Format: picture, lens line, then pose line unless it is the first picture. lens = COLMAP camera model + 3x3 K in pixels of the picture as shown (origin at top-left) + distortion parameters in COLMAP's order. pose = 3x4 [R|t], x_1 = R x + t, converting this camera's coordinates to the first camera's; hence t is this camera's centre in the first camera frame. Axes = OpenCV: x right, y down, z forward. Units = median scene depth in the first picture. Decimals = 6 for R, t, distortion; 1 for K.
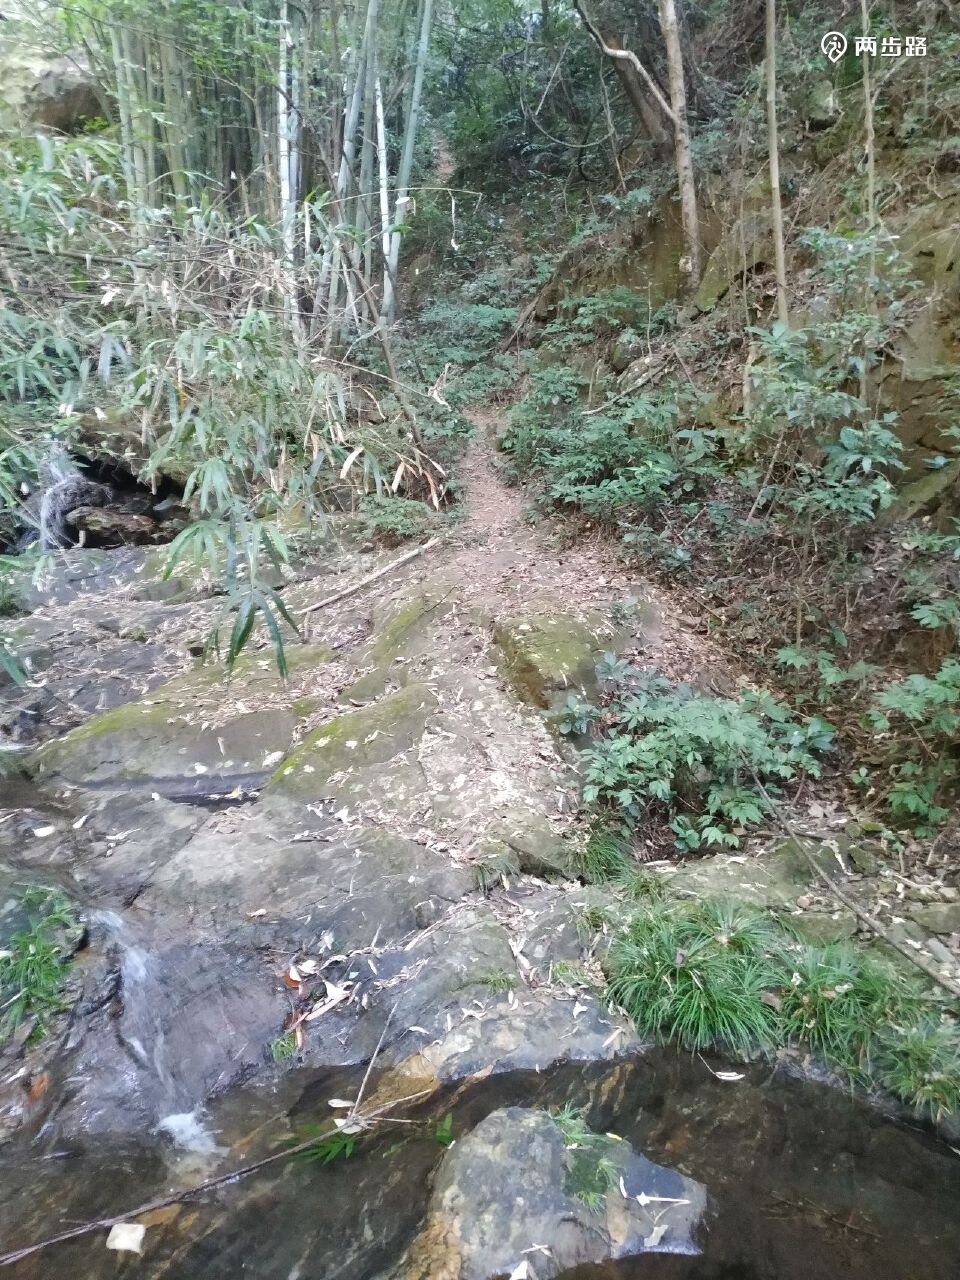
lens RADIAL K [[881.2, 0, 480.0], [0, 881.2, 640.0], [0, 0, 1]] dist [-0.000828, -0.000492]
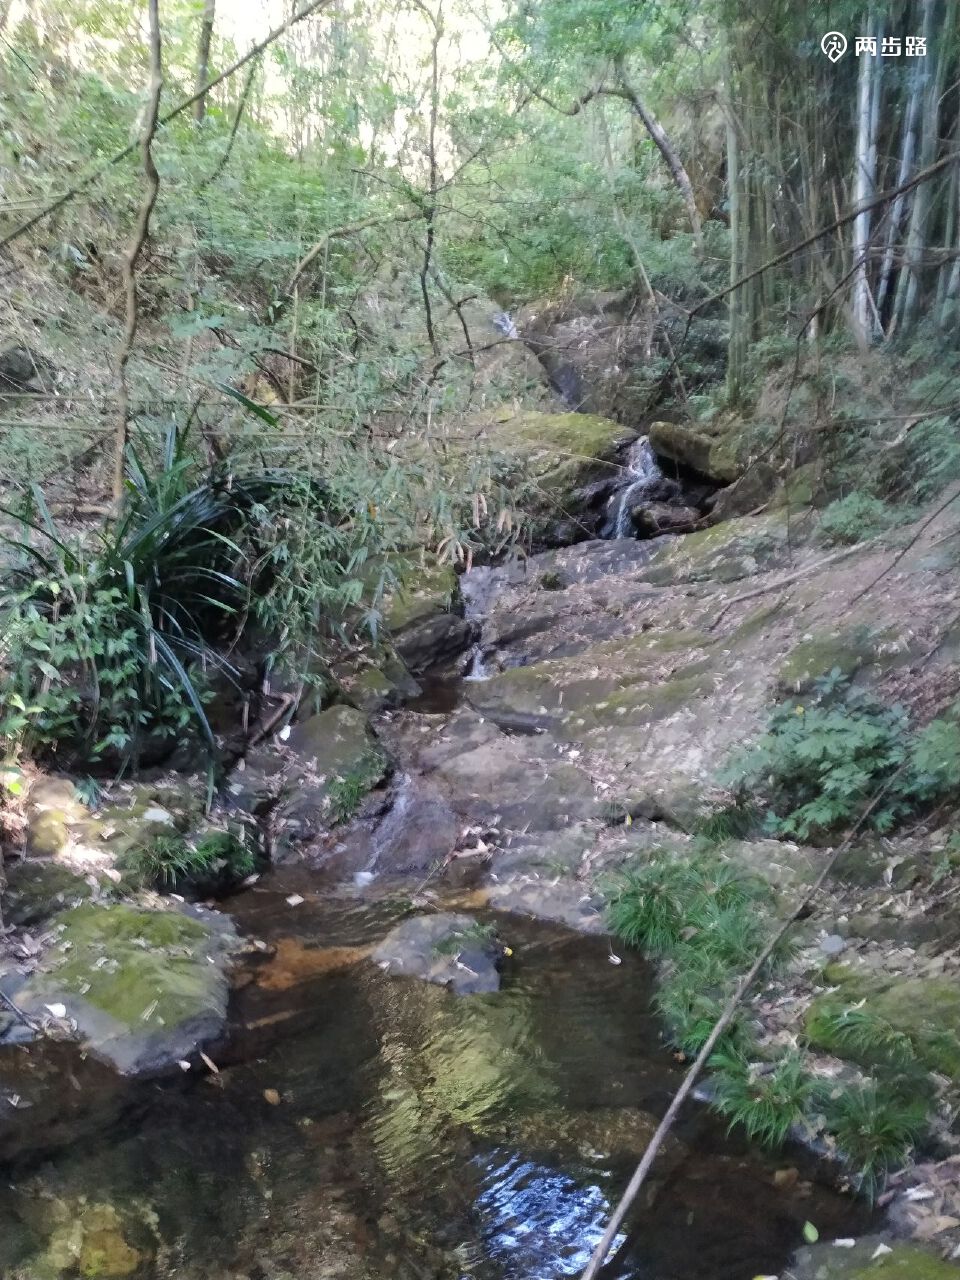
lens RADIAL K [[881.2, 0, 480.0], [0, 881.2, 640.0], [0, 0, 1]] dist [-0.000828, -0.000492]
pose [[0.692975, 0.102776, -0.713598, 0.416795], [-0.065984, 0.994674, 0.079181, -0.052689], [0.717935, -0.007784, 0.696066, -0.069031]]
